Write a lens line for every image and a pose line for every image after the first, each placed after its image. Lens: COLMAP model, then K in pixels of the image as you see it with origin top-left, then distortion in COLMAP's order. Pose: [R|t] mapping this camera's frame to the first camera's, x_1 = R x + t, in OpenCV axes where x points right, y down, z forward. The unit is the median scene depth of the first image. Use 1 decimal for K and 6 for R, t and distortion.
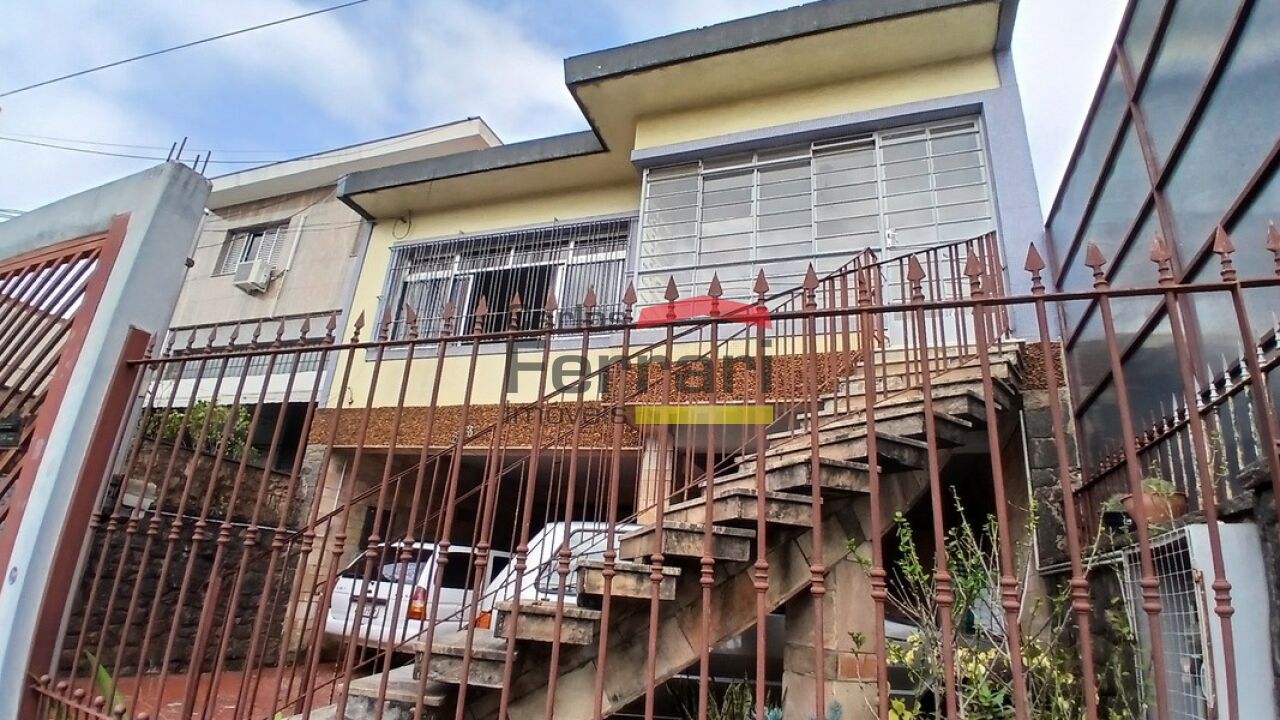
lens RADIAL K [[625.4, 0, 640.0], [0, 625.4, 360.0], [0, 0, 1]] dist [-0.010164, -0.000369]
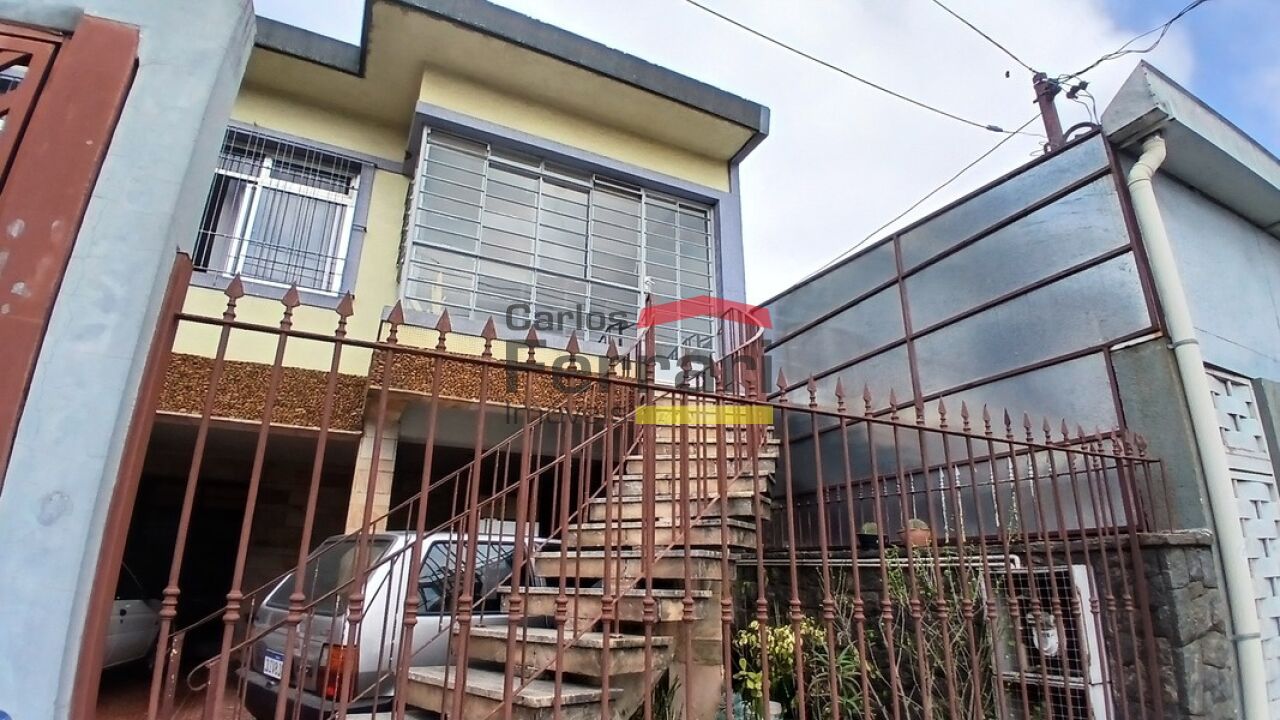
lens RADIAL K [[625.4, 0, 640.0], [0, 625.4, 360.0], [0, 0, 1]] dist [-0.010164, -0.000369]
pose [[0.728203, 0.193864, 0.657371, -0.317058], [-0.205610, 0.976775, -0.060294, 0.014001], [-0.653792, -0.091256, 0.751151, 0.108375]]
